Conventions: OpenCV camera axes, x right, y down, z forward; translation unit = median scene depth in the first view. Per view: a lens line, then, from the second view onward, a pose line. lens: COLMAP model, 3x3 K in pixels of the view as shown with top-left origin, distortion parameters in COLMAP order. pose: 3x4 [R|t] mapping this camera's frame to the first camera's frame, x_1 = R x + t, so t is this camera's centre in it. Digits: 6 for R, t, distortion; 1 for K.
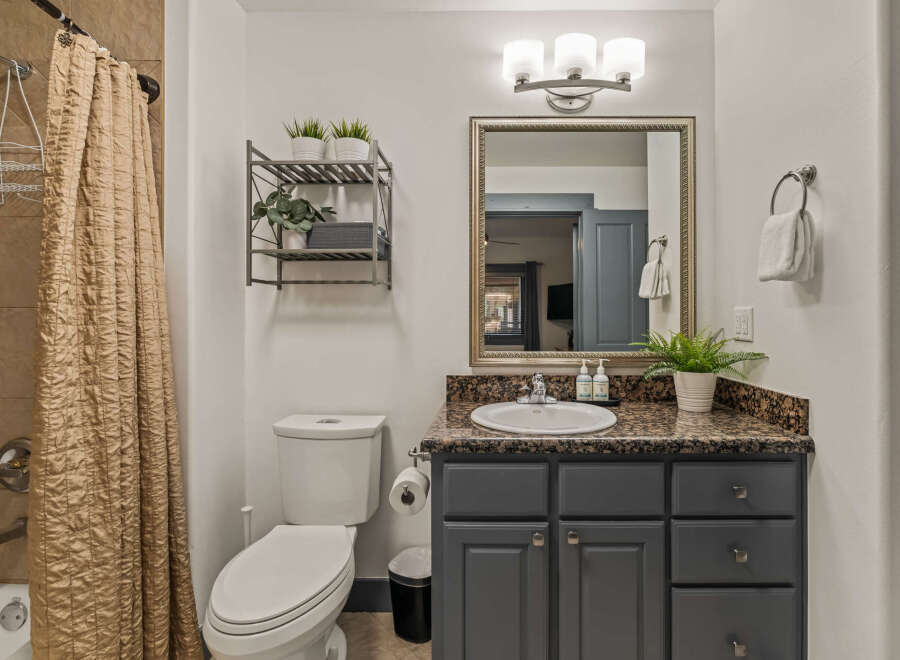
lens RADIAL K [[439.8, 0, 490.5], [0, 439.8, 324.7], [0, 0, 1]] dist [-0.010820, 0.001162]
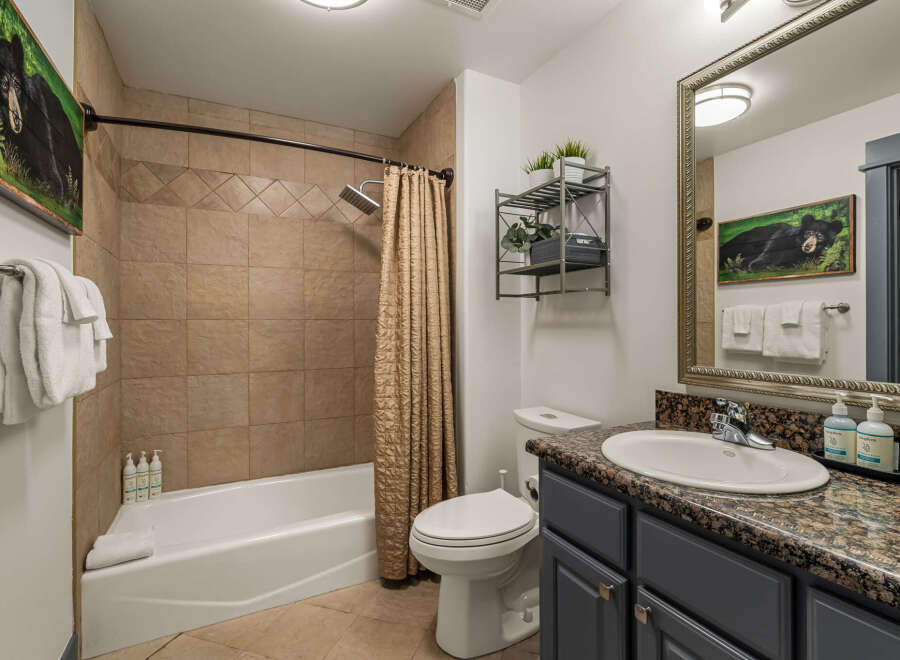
lens RADIAL K [[439.8, 0, 458.8], [0, 439.8, 327.6], [0, 0, 1]] dist [-0.010820, 0.001162]
pose [[0.472420, 0.005509, -0.881356, 0.530767], [-0.008516, 0.999962, 0.001685, -0.006961], [0.881333, 0.006709, 0.472449, 0.268440]]
